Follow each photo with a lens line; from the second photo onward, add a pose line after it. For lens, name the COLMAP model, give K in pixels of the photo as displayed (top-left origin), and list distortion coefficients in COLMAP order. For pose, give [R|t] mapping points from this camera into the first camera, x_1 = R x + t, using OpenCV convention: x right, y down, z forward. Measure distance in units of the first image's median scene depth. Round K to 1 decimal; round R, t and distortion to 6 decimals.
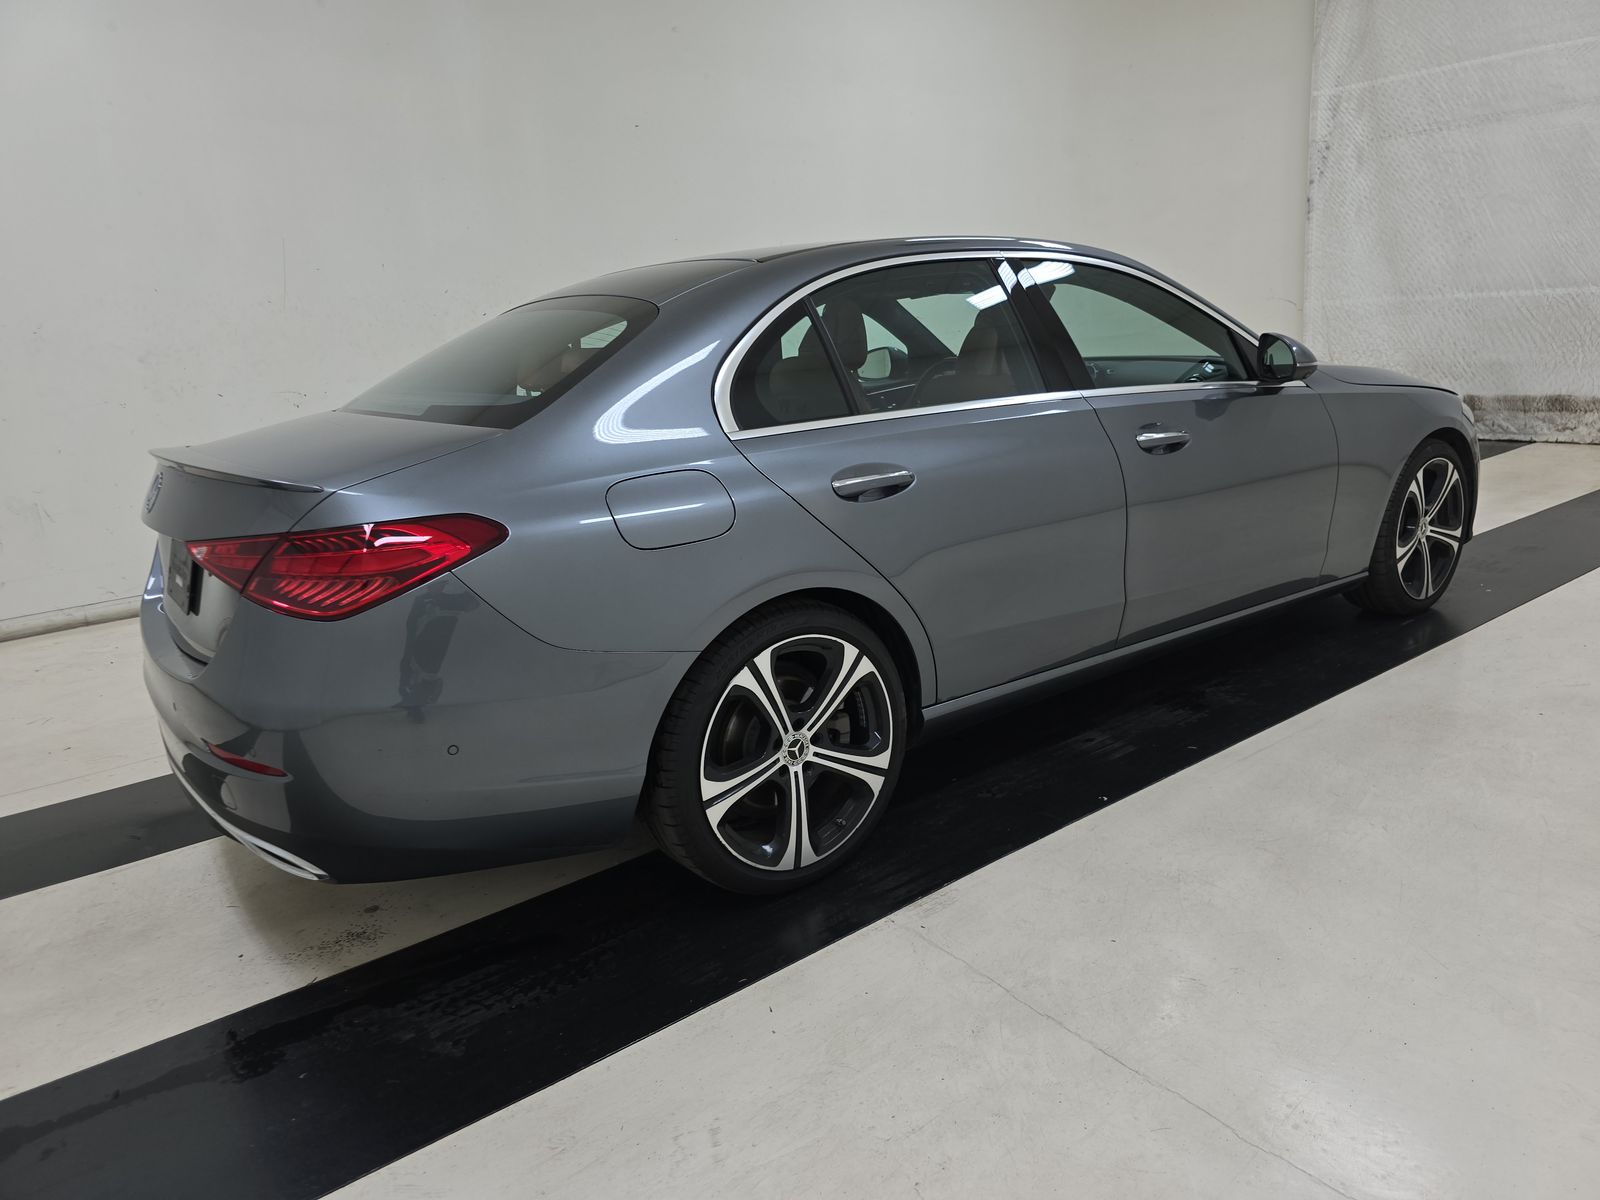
lens RADIAL K [[1065.9, 0, 807.1], [0, 1065.9, 600.6], [0, 0, 1]] dist [0.038877, -0.045547]
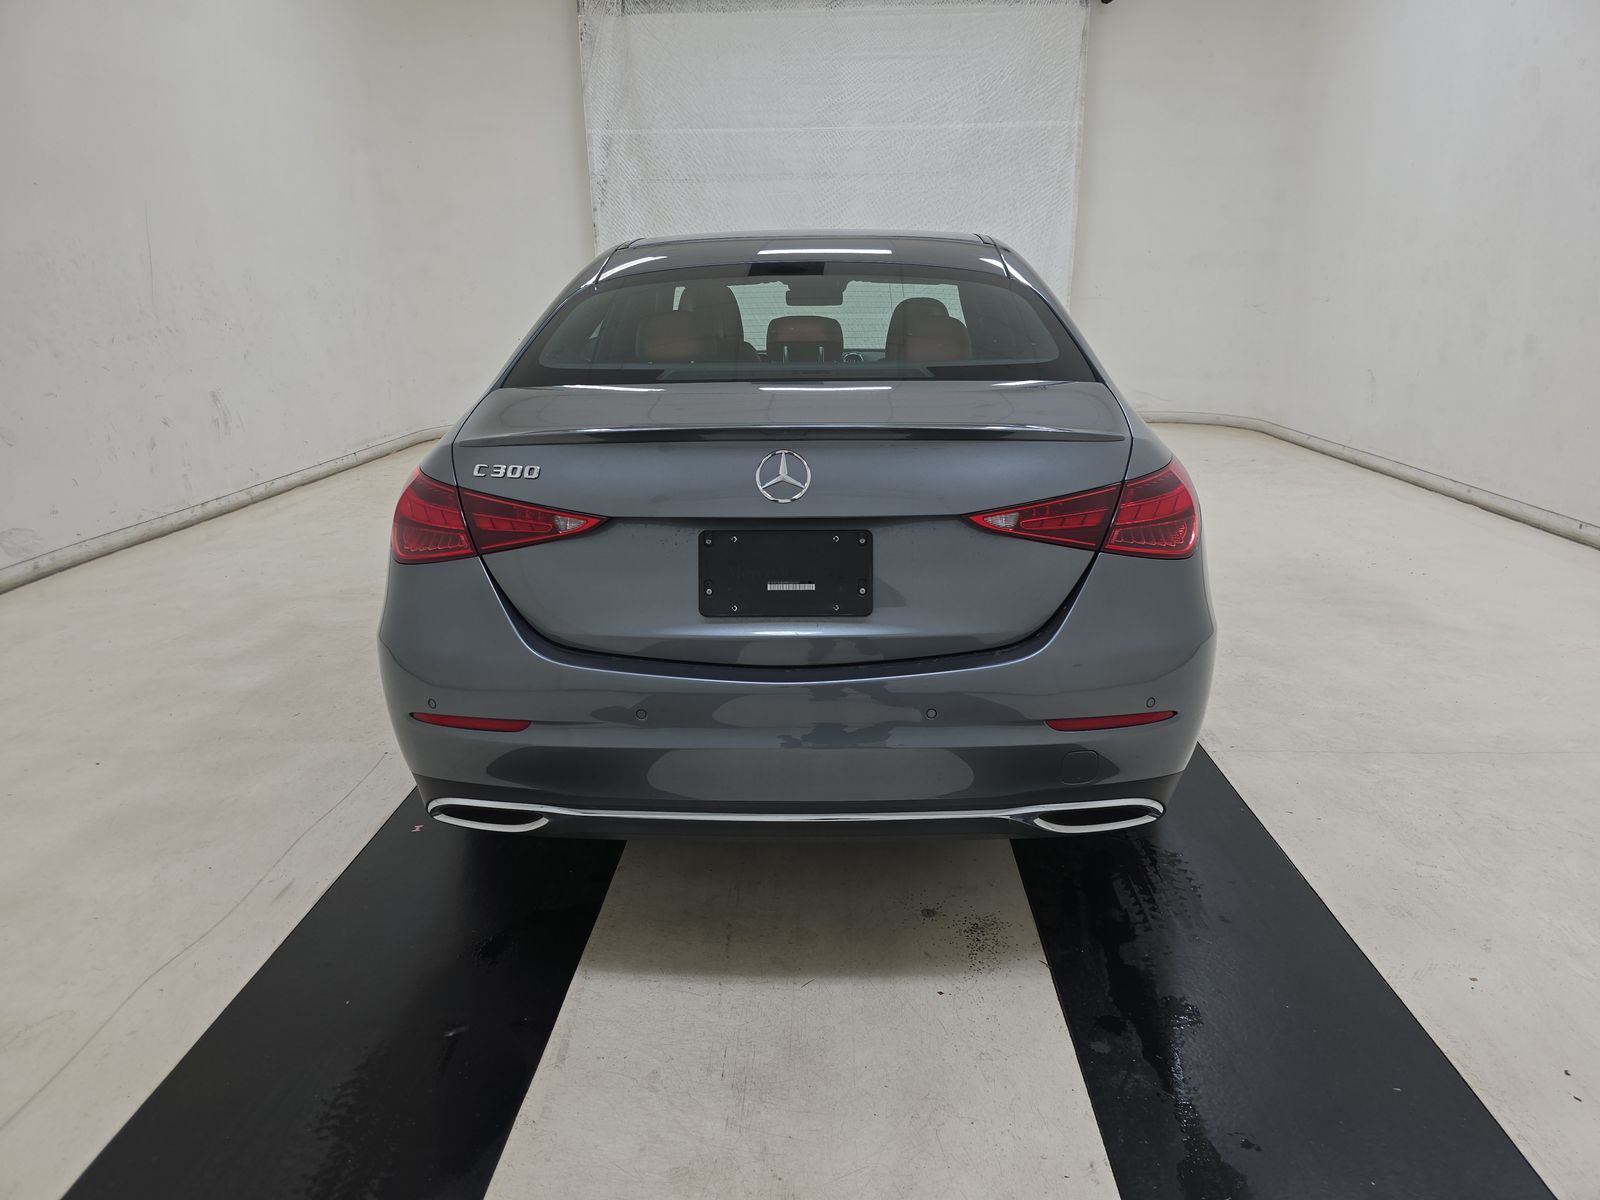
lens RADIAL K [[1065.9, 0, 807.1], [0, 1065.9, 600.6], [0, 0, 1]] dist [0.038877, -0.045547]
pose [[0.627354, -0.156781, 0.762789, -0.358650], [0.168955, 0.983595, 0.063208, -0.016358], [-0.760185, 0.089223, 0.643551, 0.147855]]
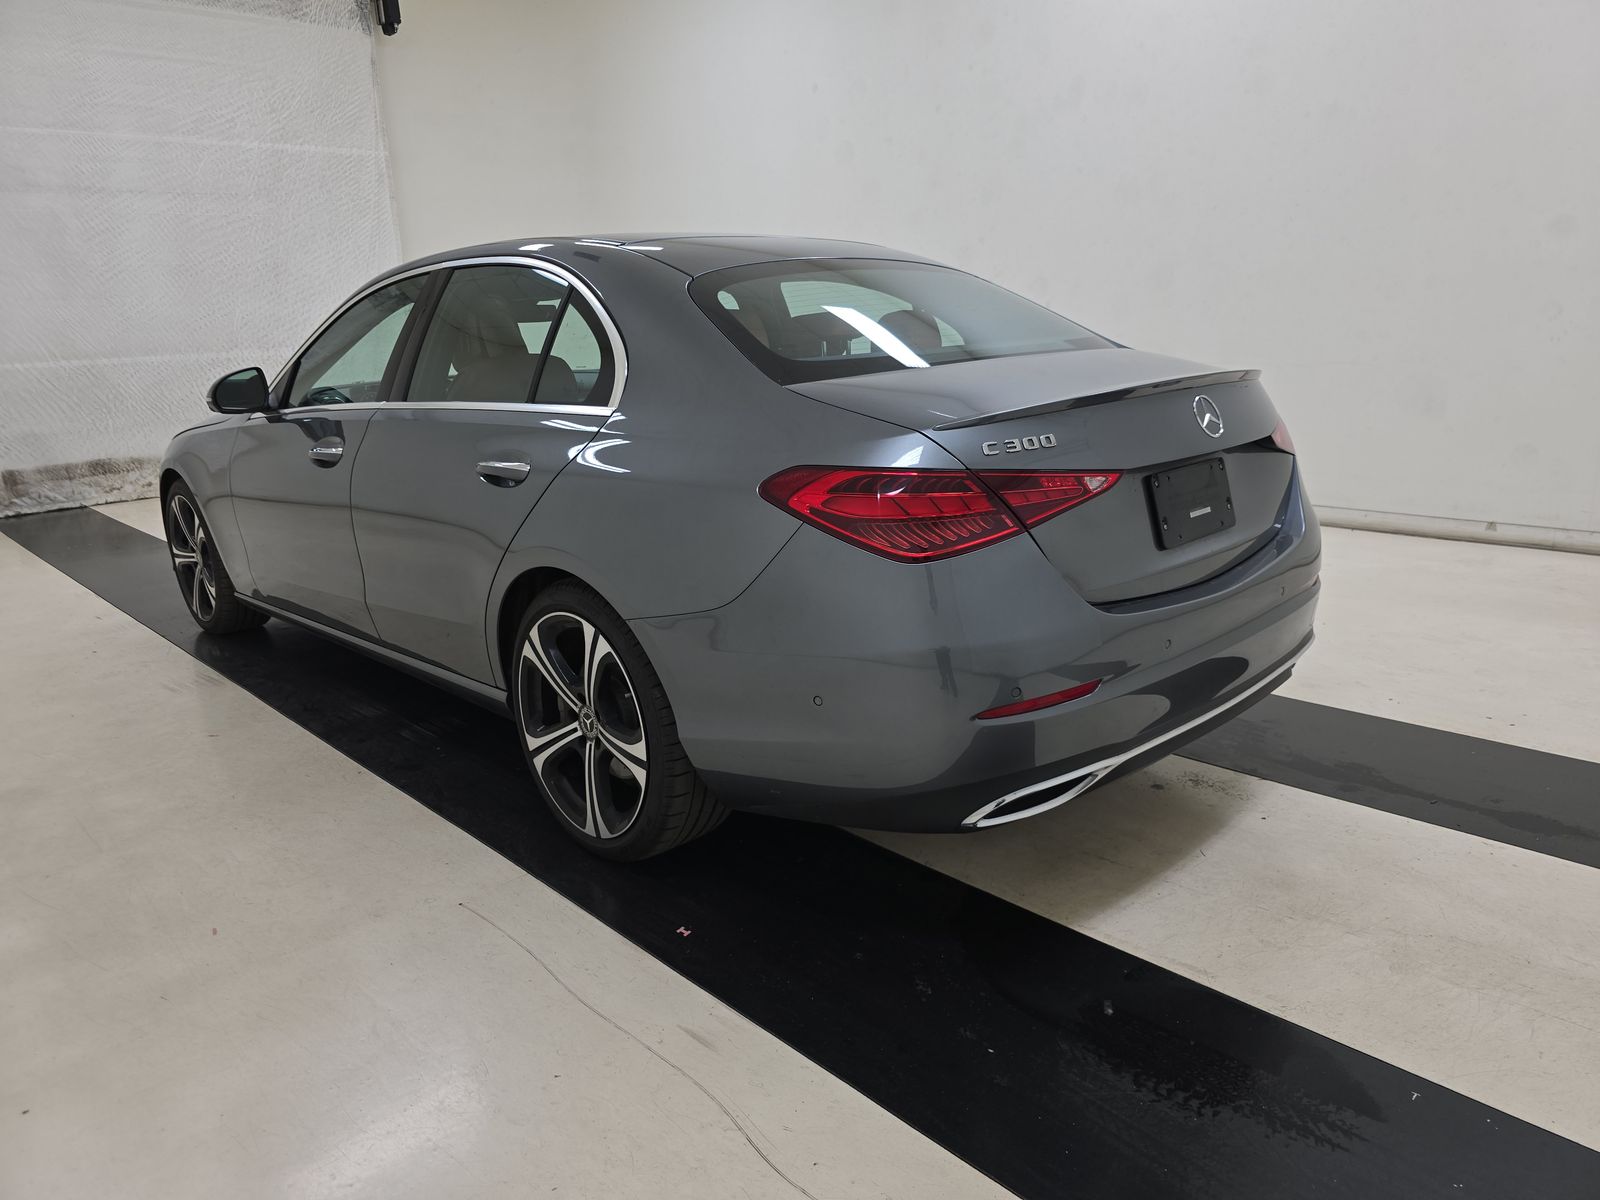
lens RADIAL K [[1078.6, 0, 804.7], [0, 1078.6, 587.5], [0, 0, 1]] dist [0.050538, -0.046759]
pose [[-0.115995, -0.170672, 0.978476, -0.452254], [0.300964, 0.932773, 0.198379, -0.075758], [-0.946555, 0.317497, -0.056831, 0.430629]]
